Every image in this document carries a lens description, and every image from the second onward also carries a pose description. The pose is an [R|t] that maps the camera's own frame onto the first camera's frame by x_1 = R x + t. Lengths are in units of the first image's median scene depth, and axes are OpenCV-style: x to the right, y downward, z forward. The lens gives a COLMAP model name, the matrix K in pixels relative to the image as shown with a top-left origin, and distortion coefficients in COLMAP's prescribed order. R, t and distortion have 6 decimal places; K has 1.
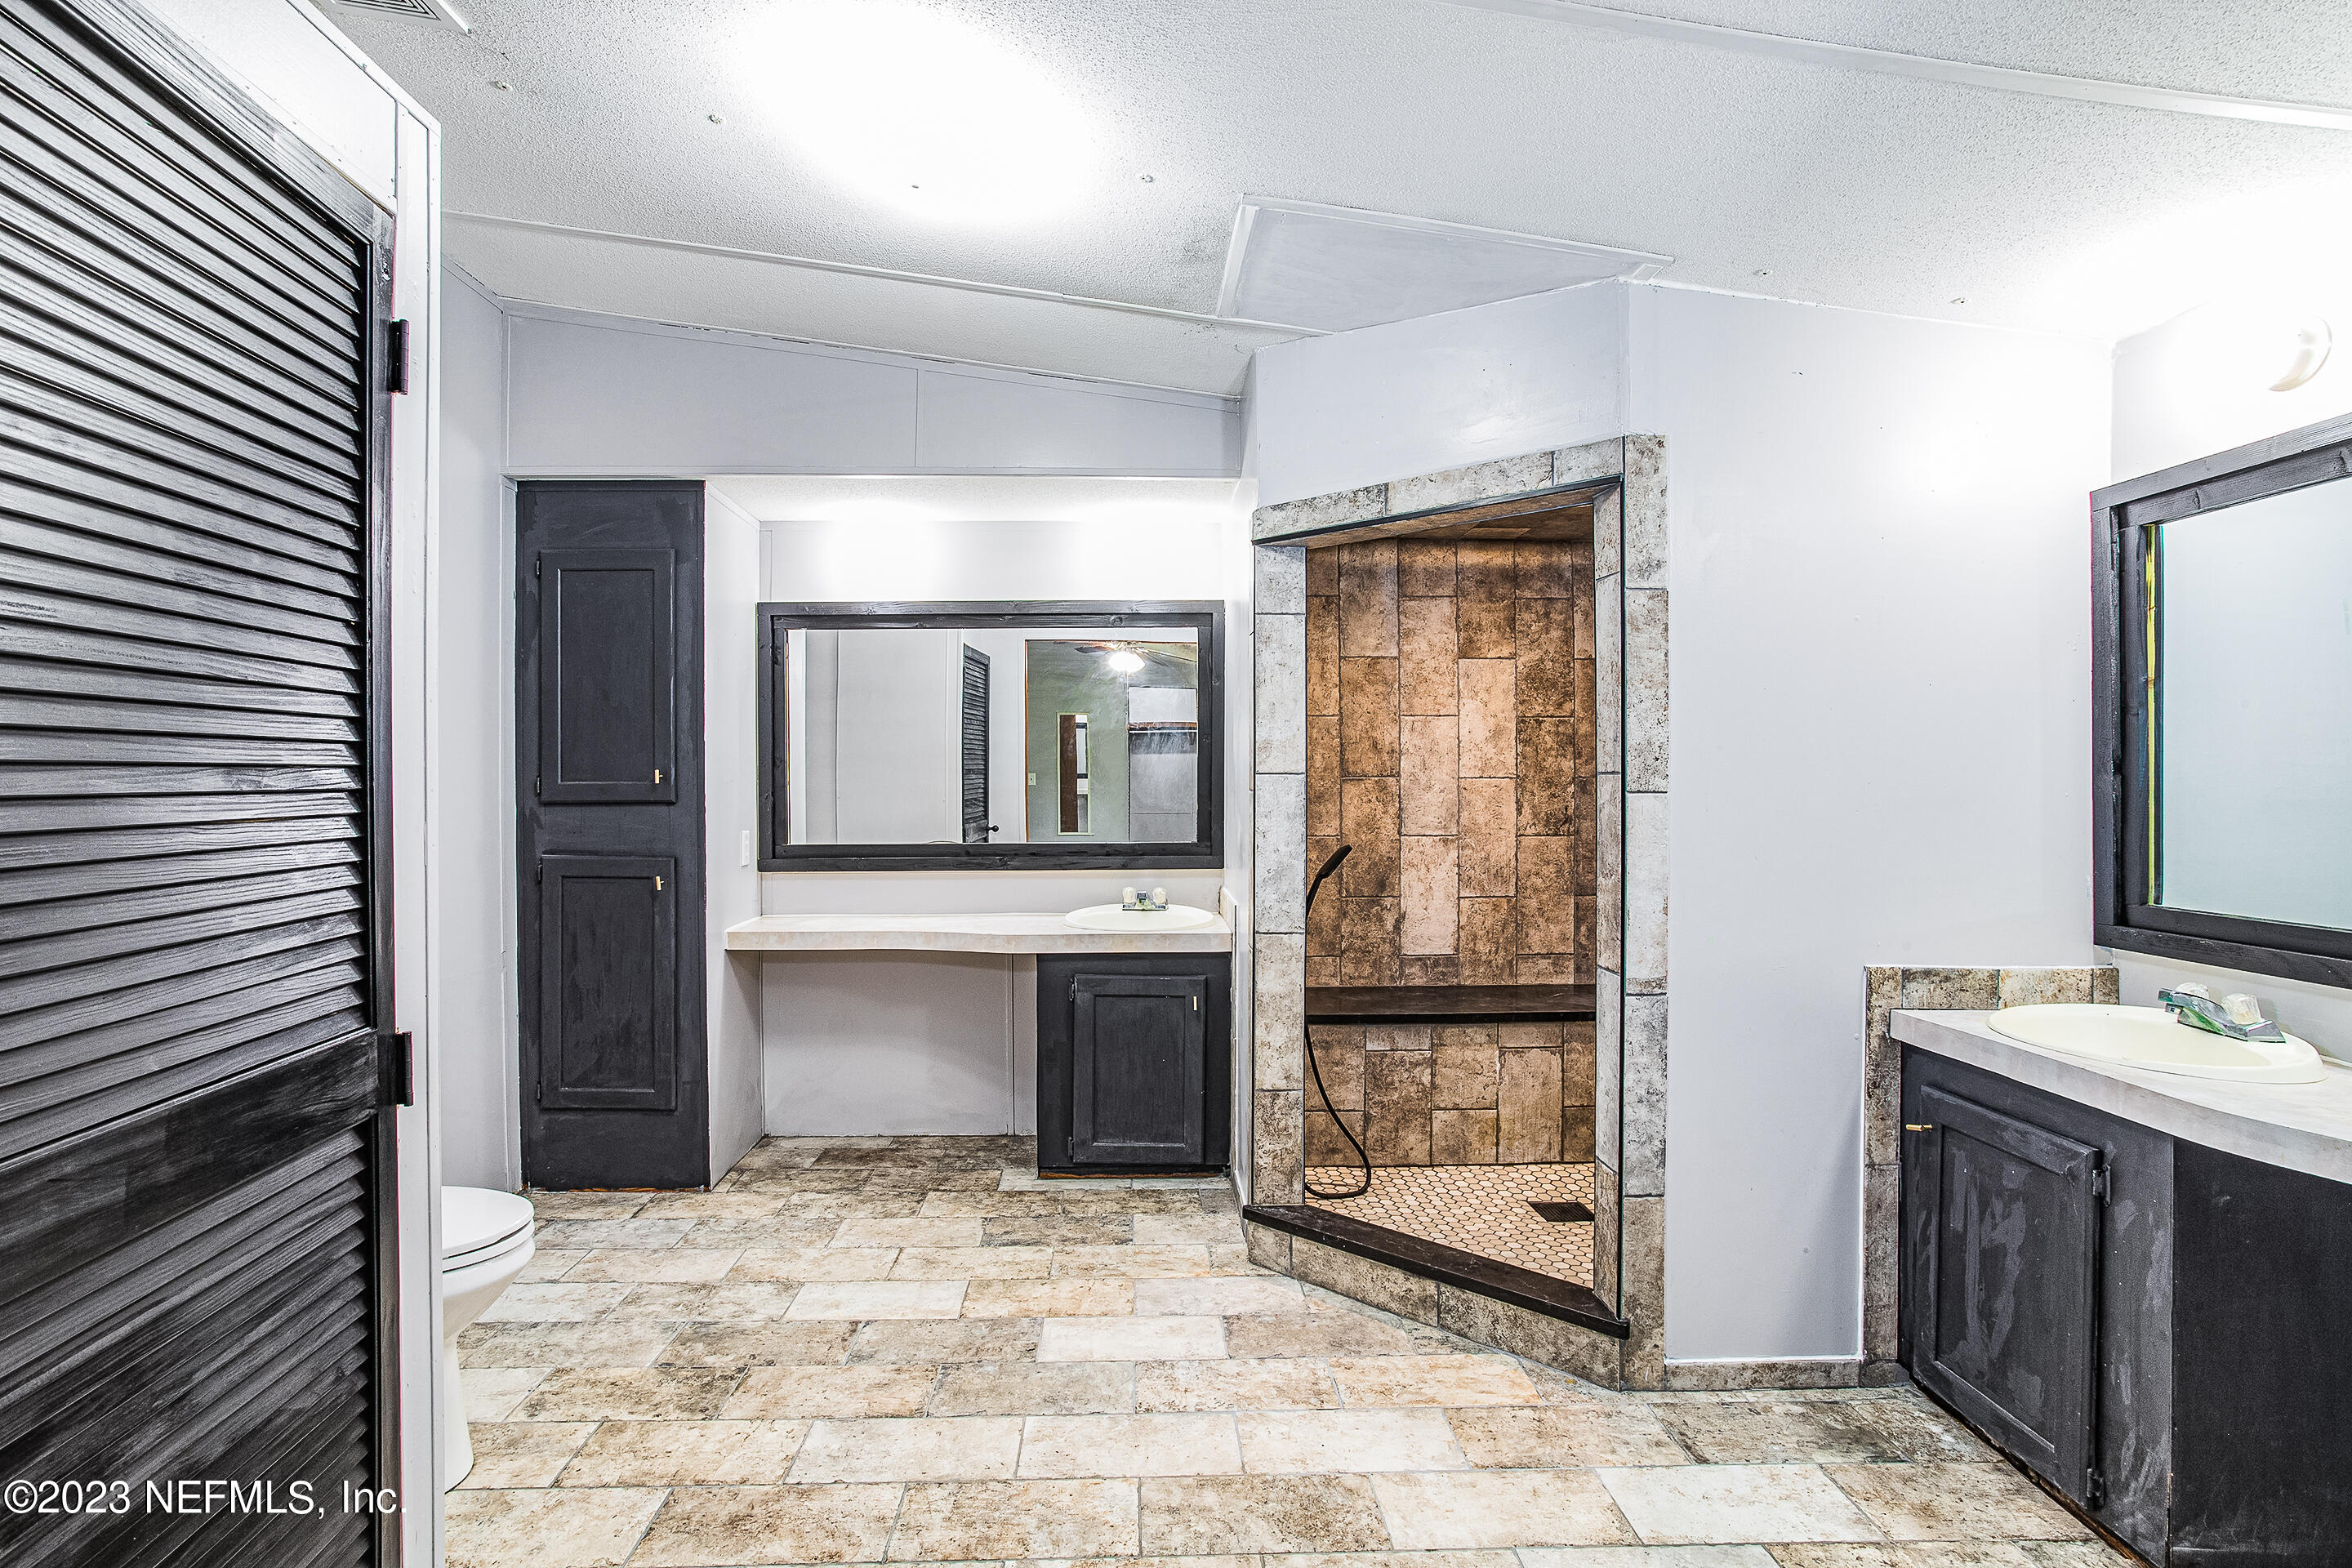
lens RADIAL K [[1139.6, 0, 1176.0], [0, 1139.6, 784.0], [0, 0, 1]] dist [-0.037633, 0.020810]
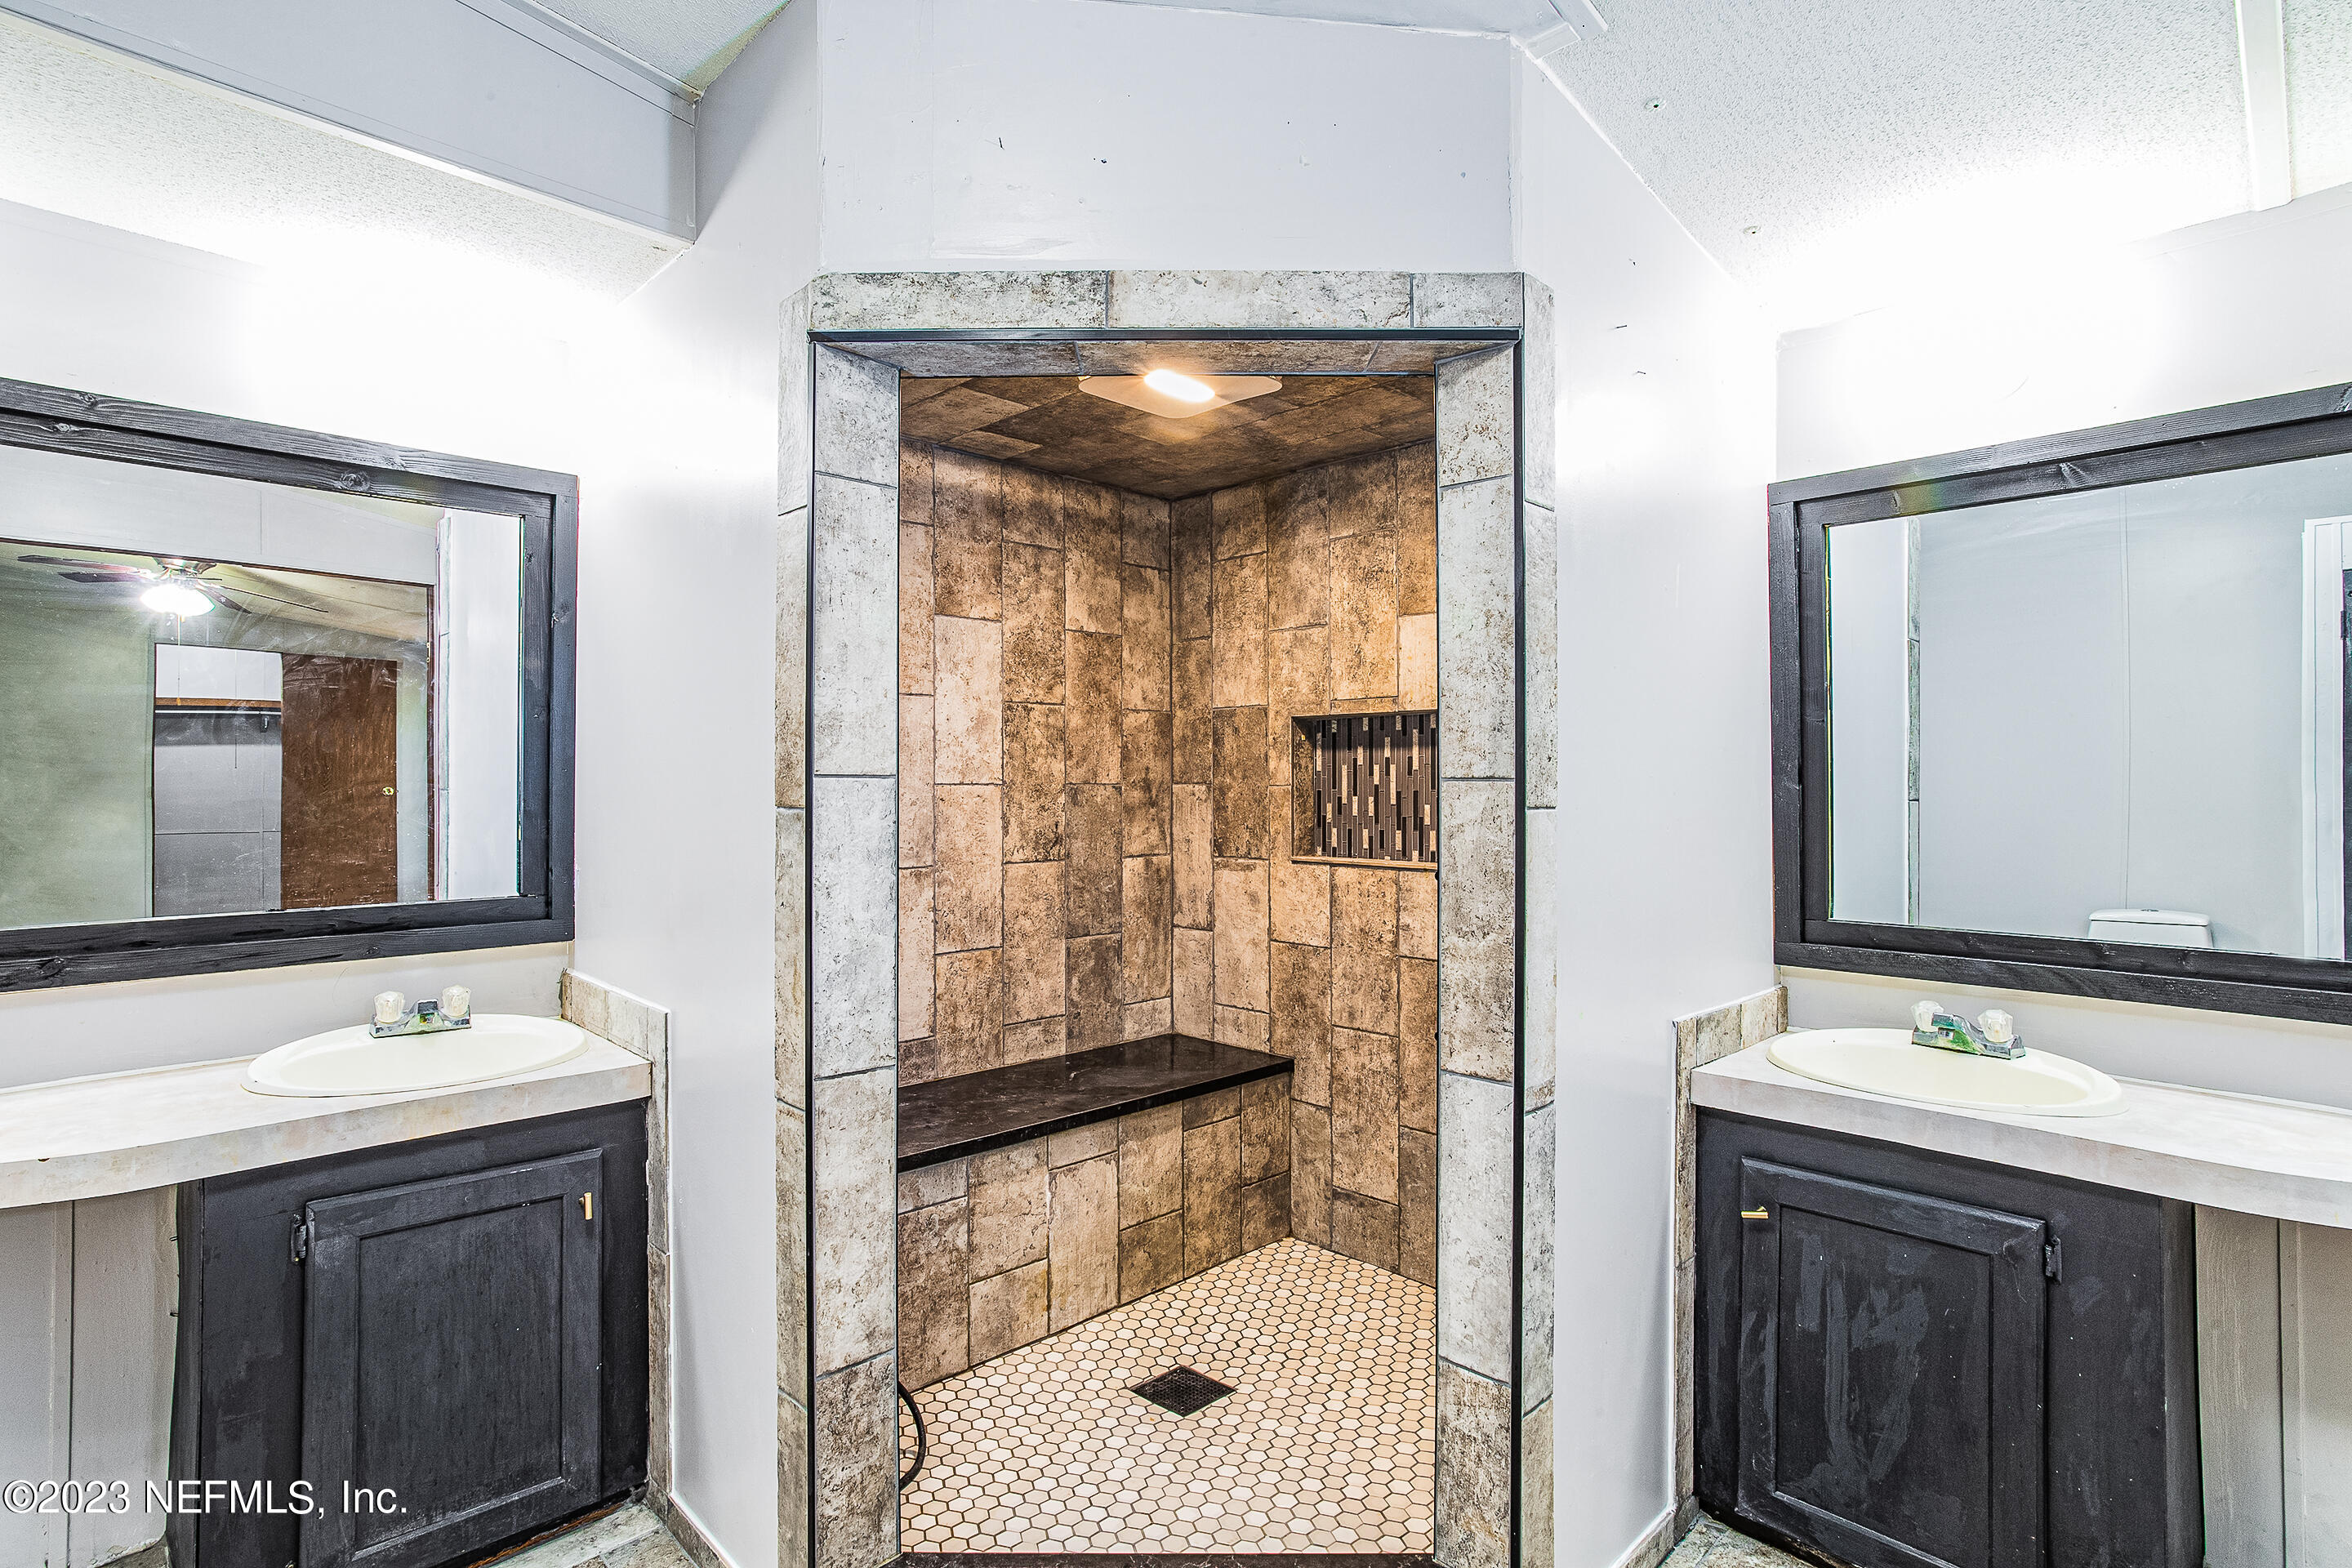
lens RADIAL K [[1171.6, 0, 1176.0], [0, 1171.6, 784.0], [0, 0, 1]] dist [-0.054488, 0.034605]
pose [[0.746135, 0.003466, 0.665786, -0.136830], [-0.000199, 0.999988, -0.004983, -0.002245], [-0.665795, 0.003586, 0.746126, 0.412482]]
